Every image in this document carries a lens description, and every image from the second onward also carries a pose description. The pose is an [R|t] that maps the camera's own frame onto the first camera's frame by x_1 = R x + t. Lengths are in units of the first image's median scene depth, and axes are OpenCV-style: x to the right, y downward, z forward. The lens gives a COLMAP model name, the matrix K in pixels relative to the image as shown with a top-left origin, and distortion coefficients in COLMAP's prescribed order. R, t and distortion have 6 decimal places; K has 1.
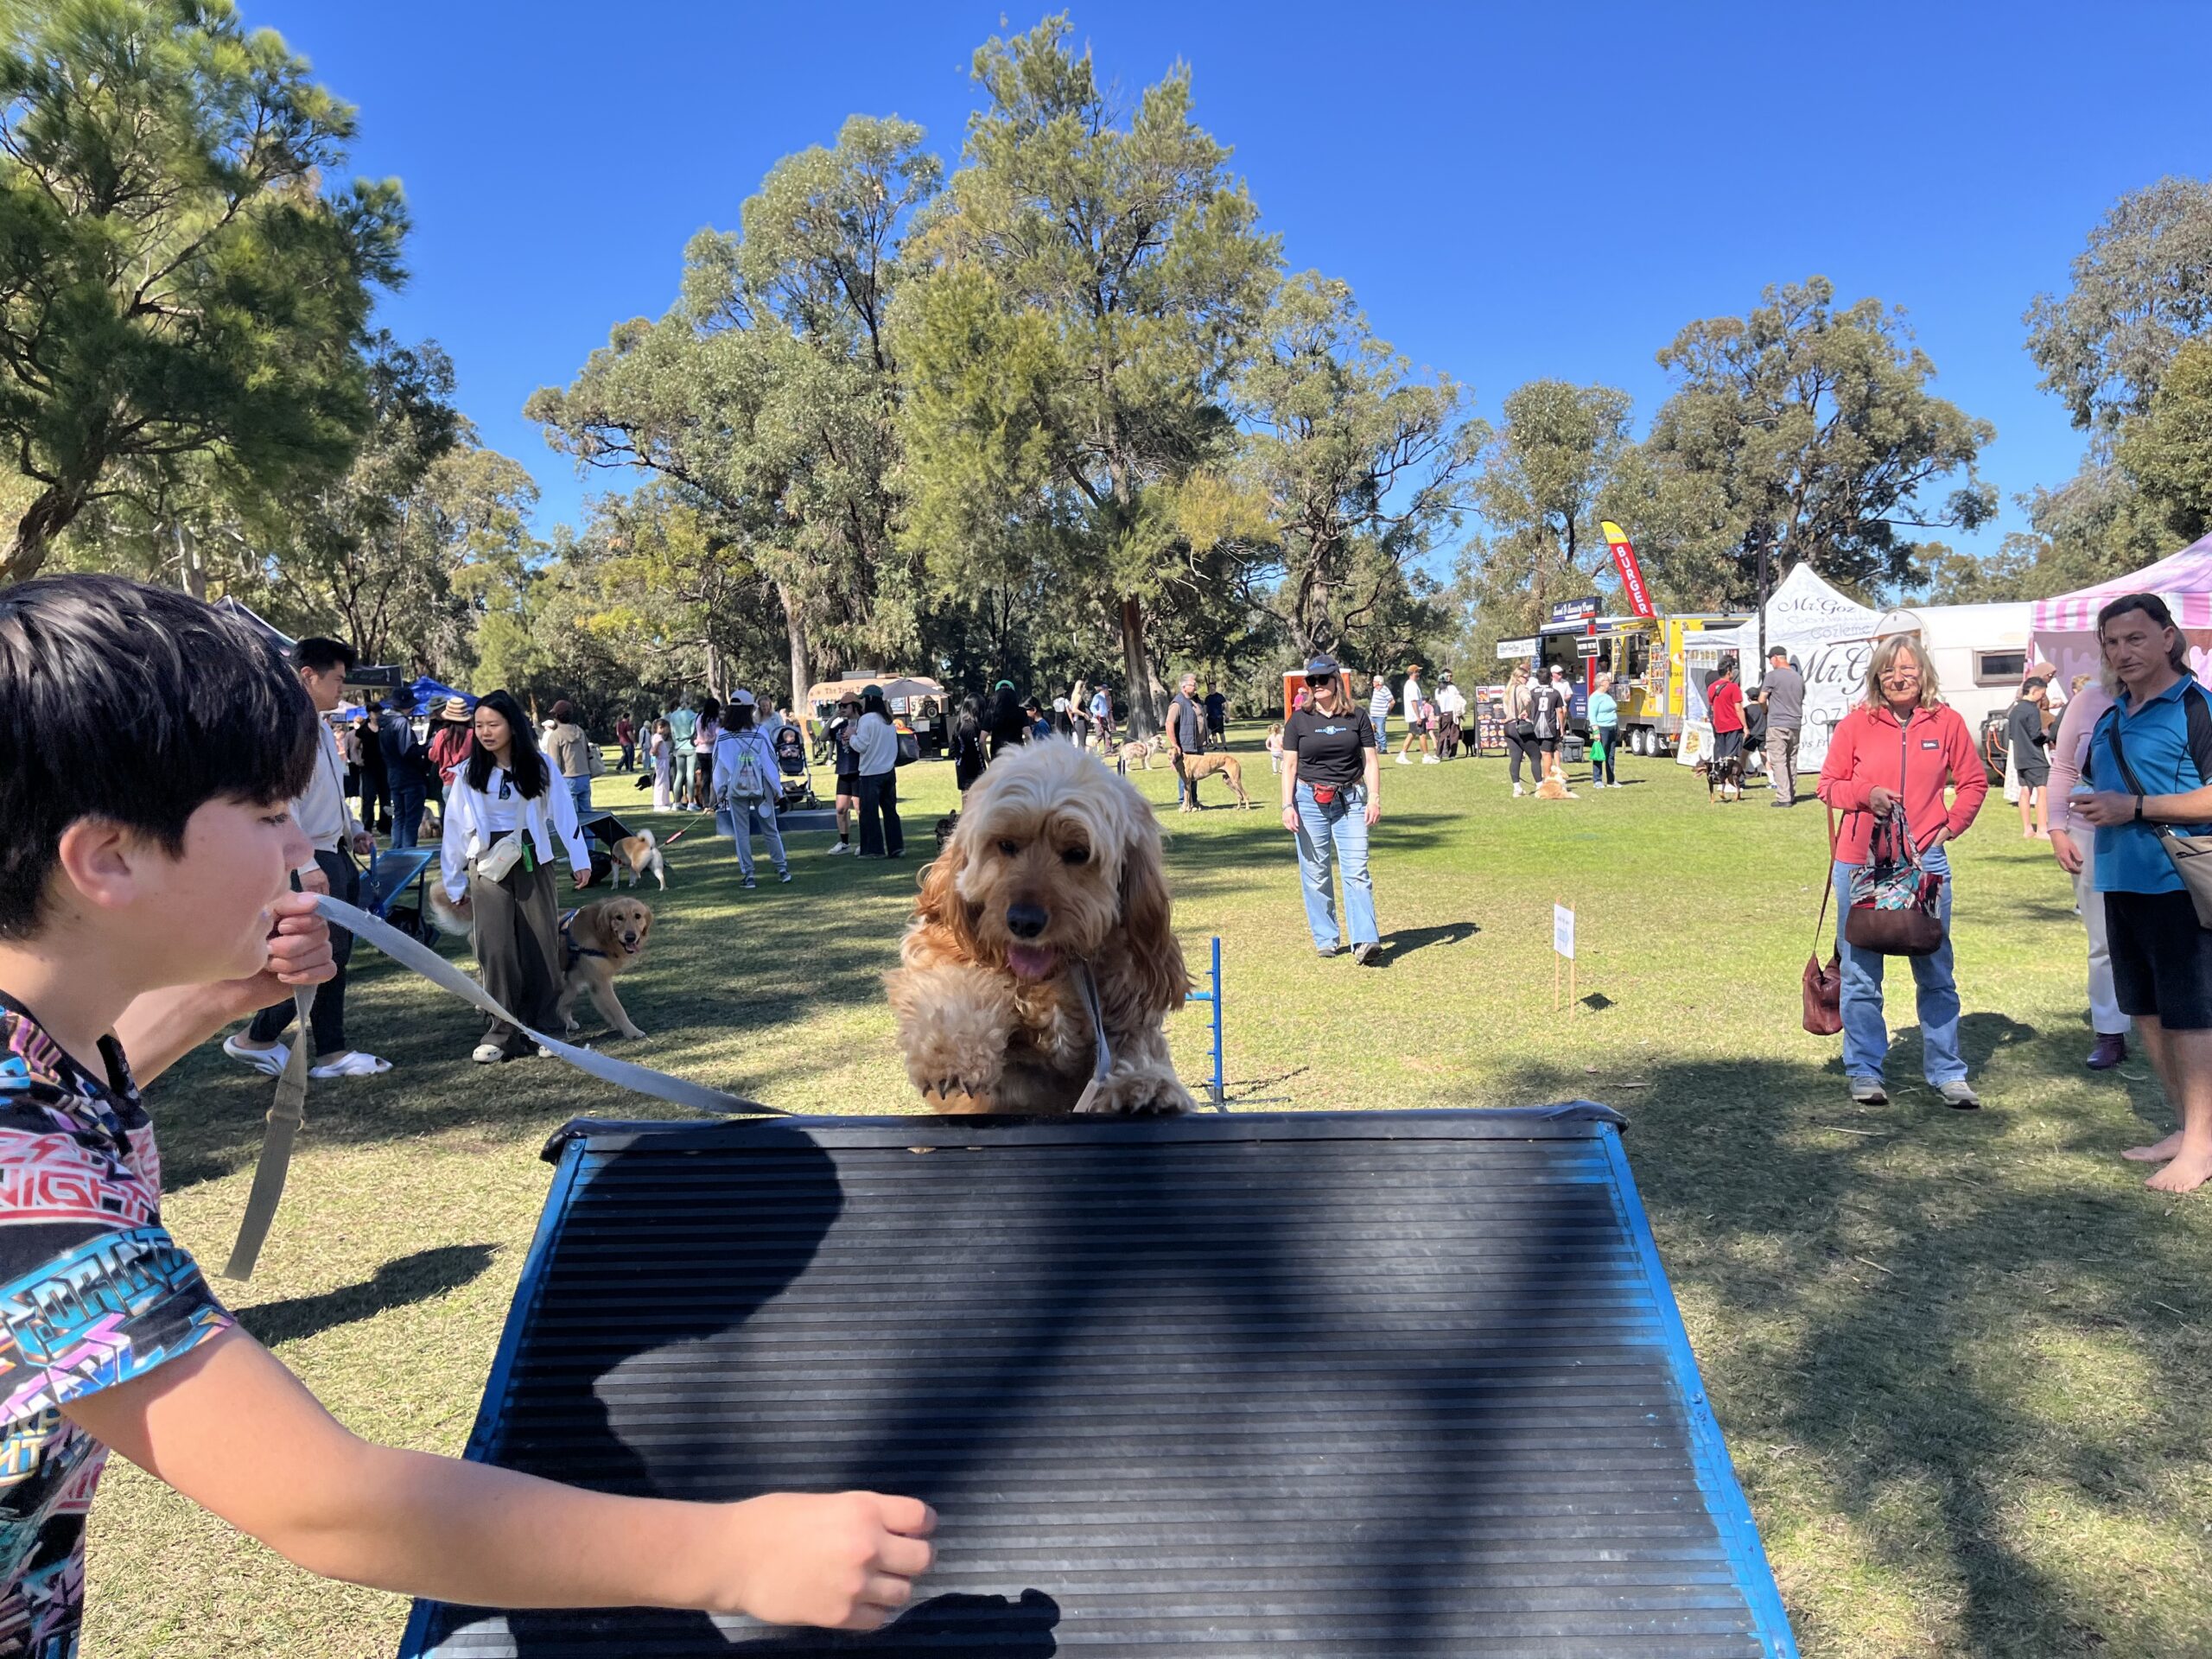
lens RADIAL K [[1690.0, 0, 1125.0], [0, 1690.0, 832.4], [0, 0, 1]] dist [0.060566, -0.083266]
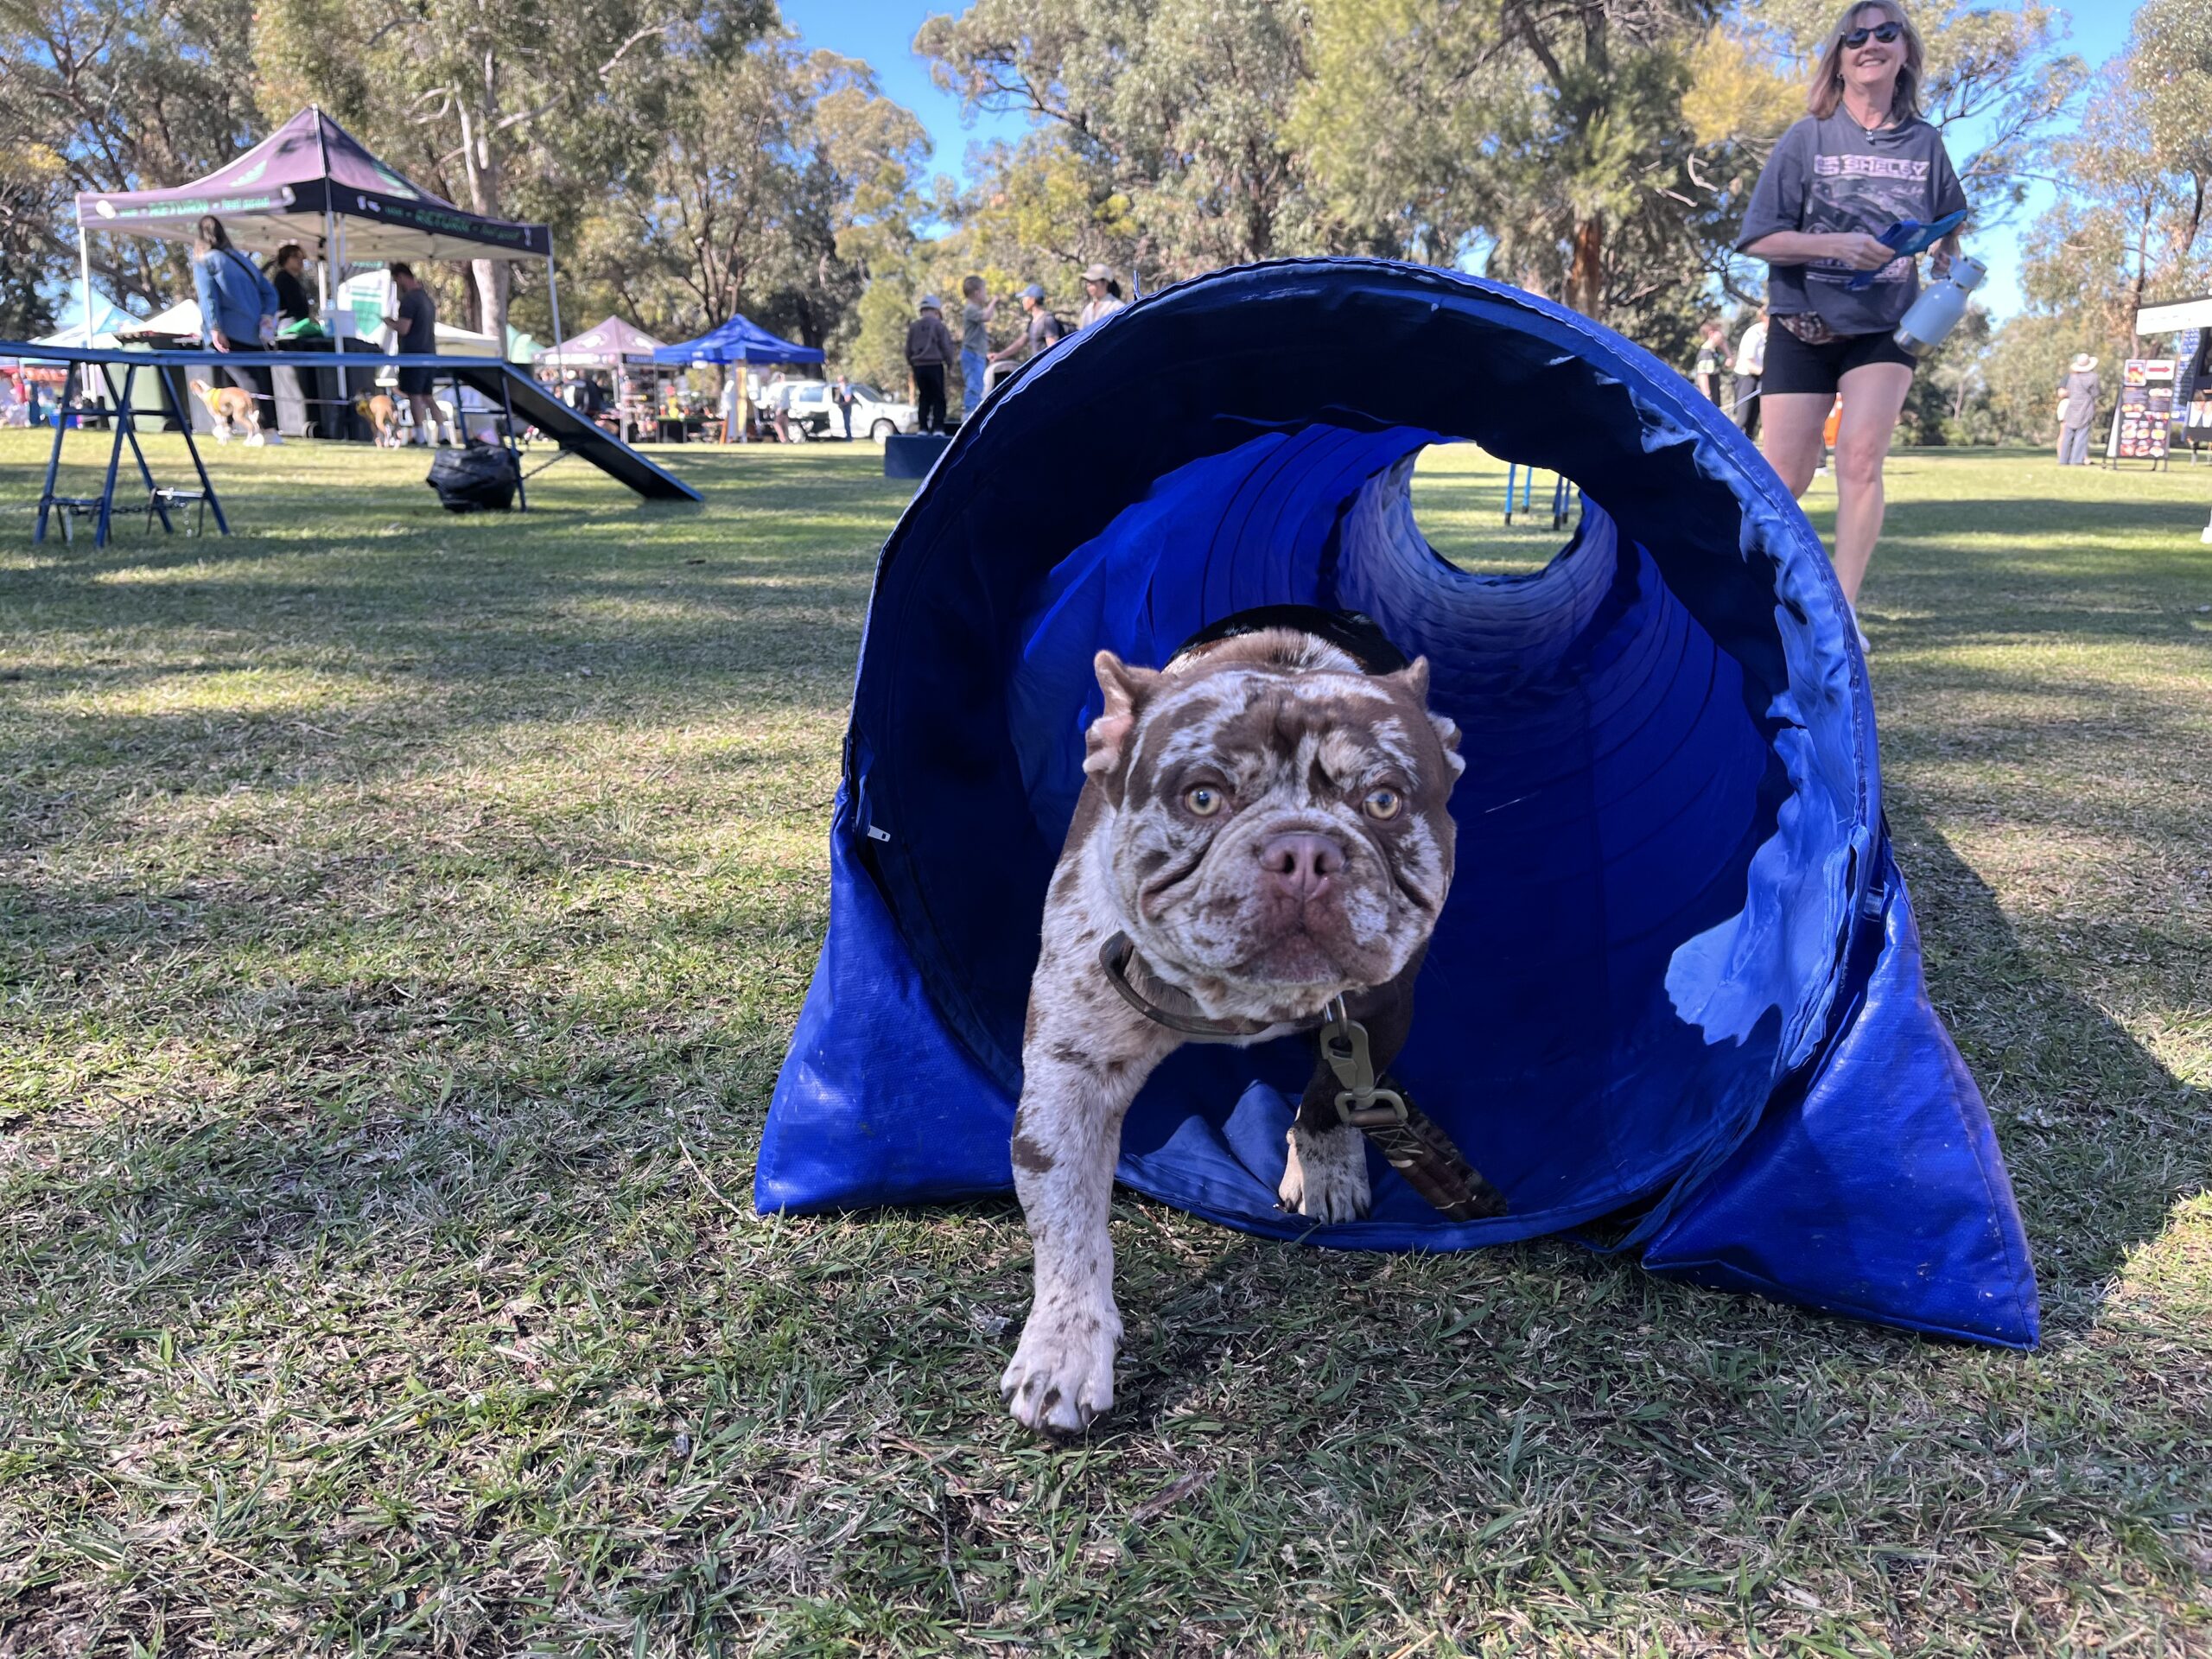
lens RADIAL K [[1690.0, 0, 1096.4], [0, 1690.0, 847.3], [0, 0, 1]] dist [0.060566, -0.083266]
pose [[0.966516, 0.112641, -0.230563, -0.001675], [-0.072168, 0.981559, 0.177012, 0.004528], [0.246250, -0.154446, 0.956822, 0.102675]]
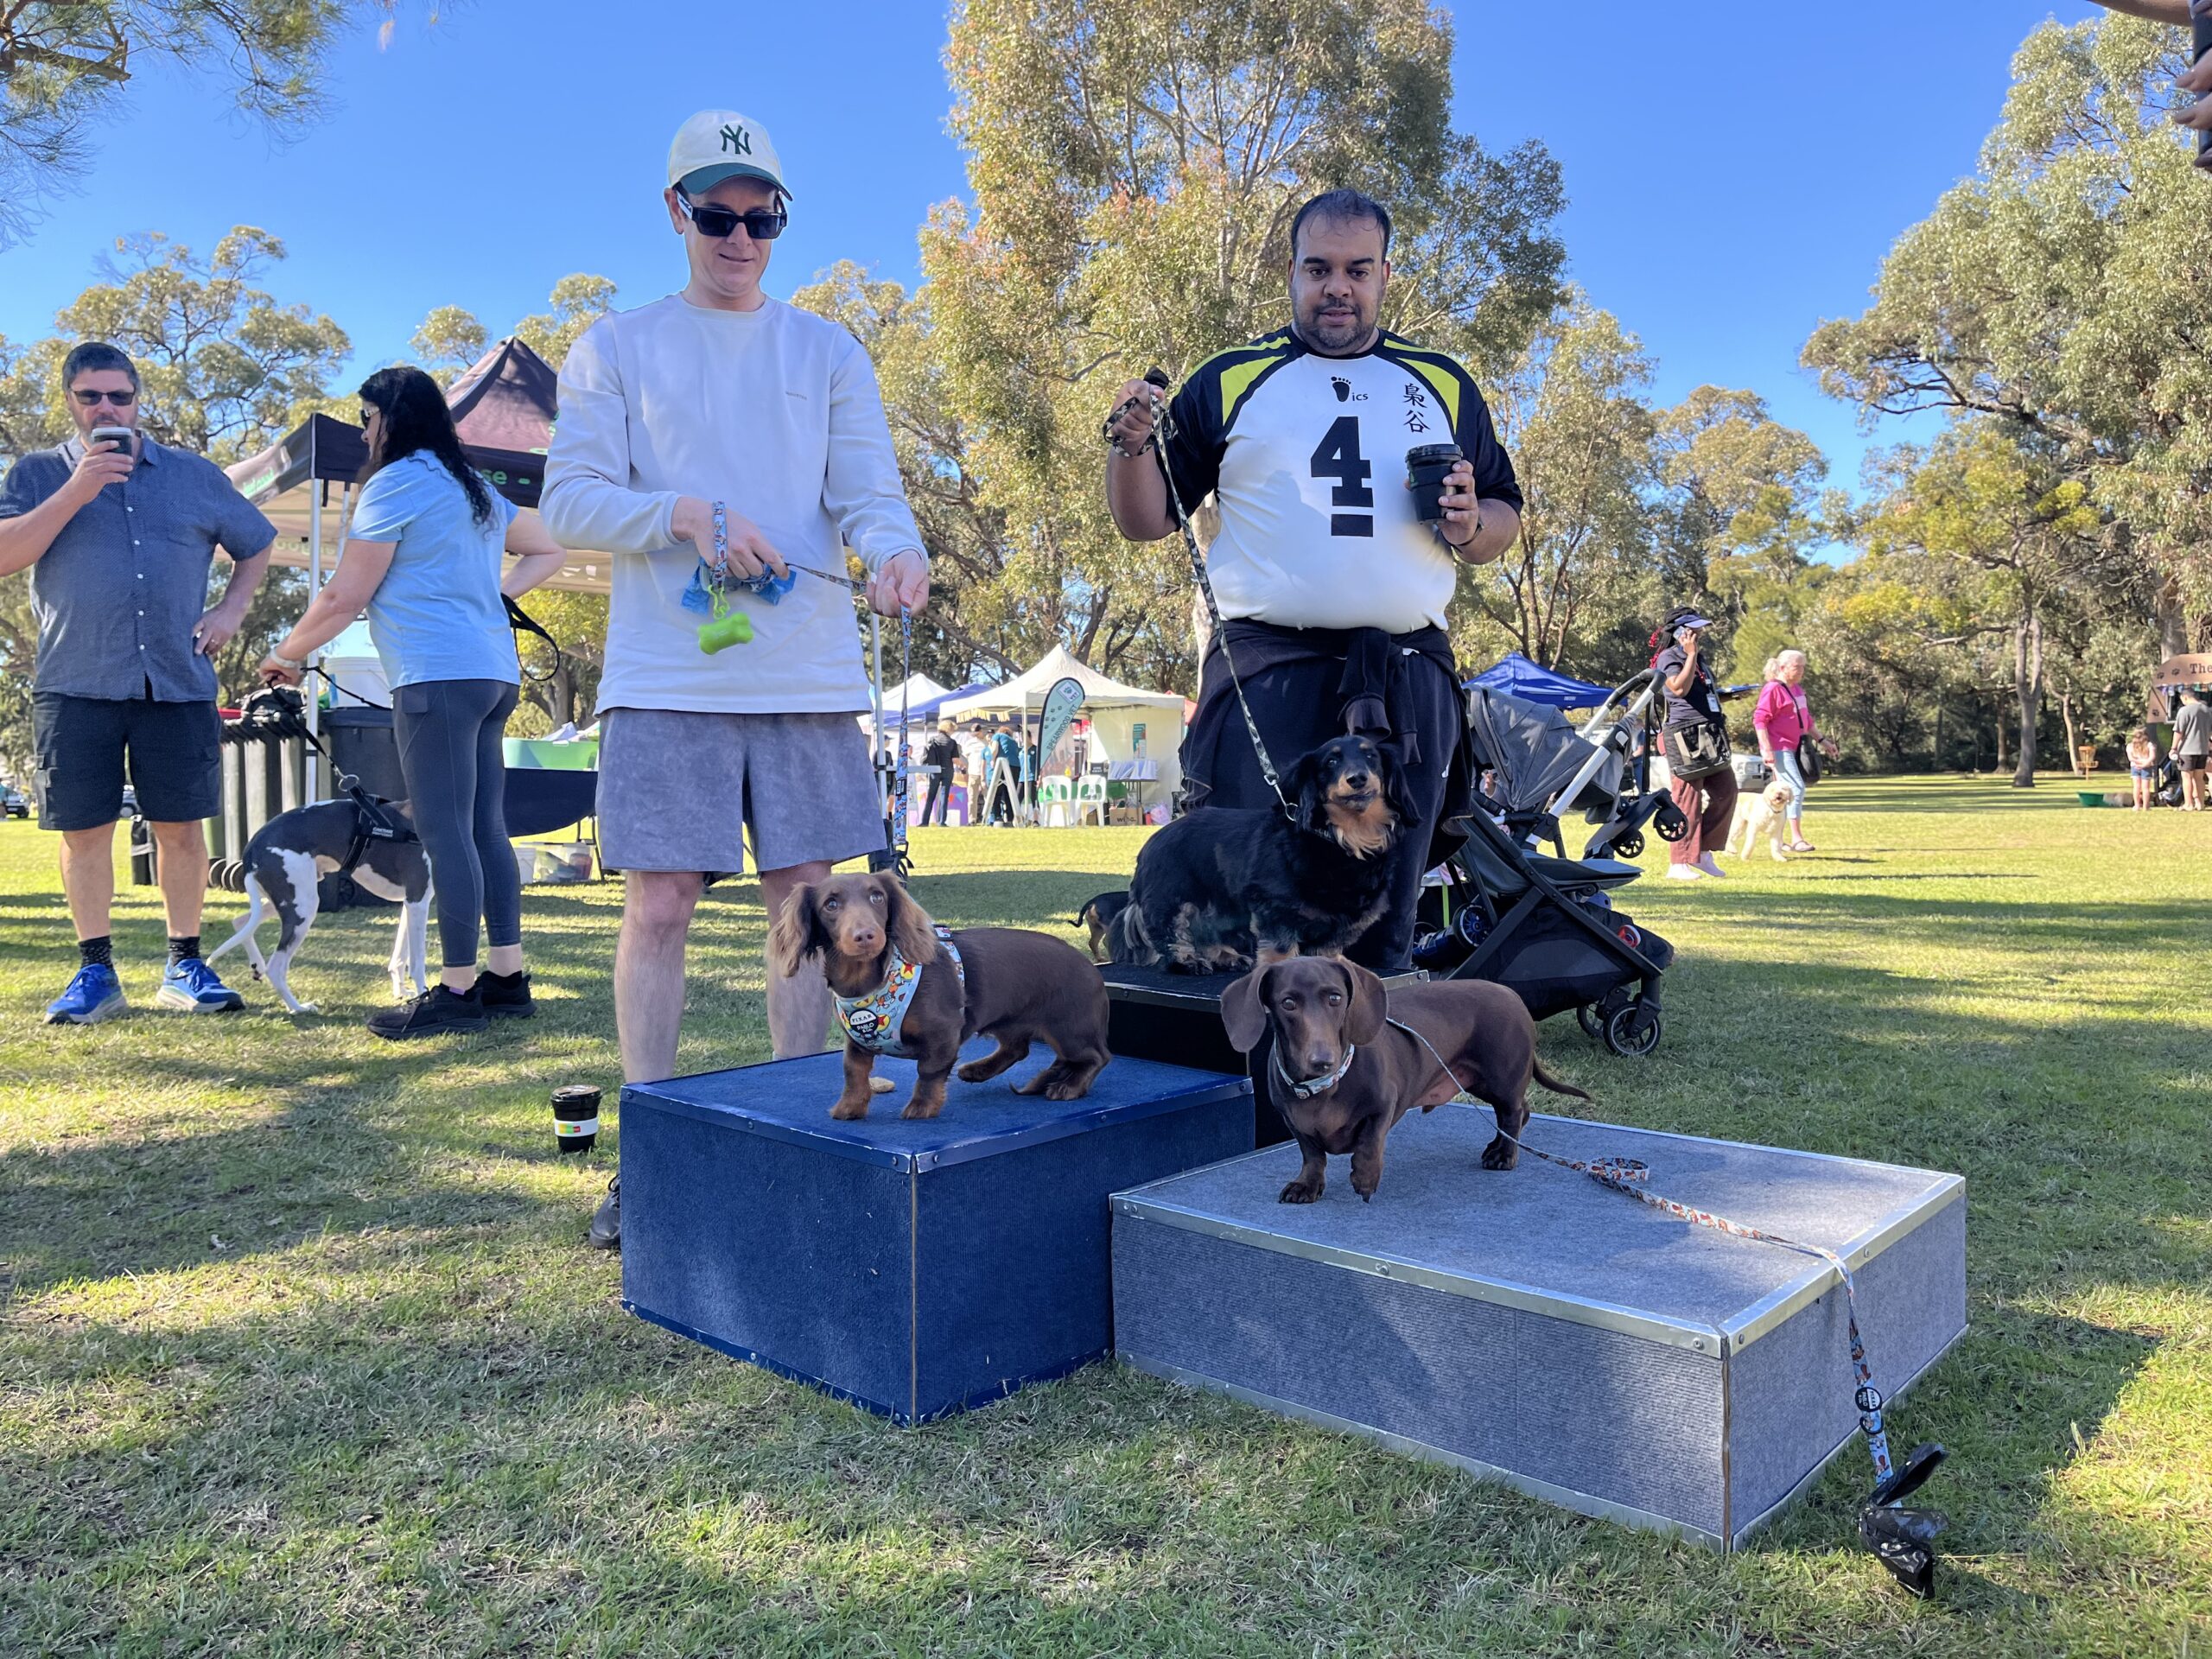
lens RADIAL K [[1690.0, 0, 1130.5], [0, 1690.0, 787.7], [0, 0, 1]] dist [0.060566, -0.083266]
pose [[0.733340, 0.038324, -0.678781, -0.034431], [-0.069921, 0.997367, -0.019231, -0.007916], [0.676257, 0.061564, 0.734089, 0.236321]]
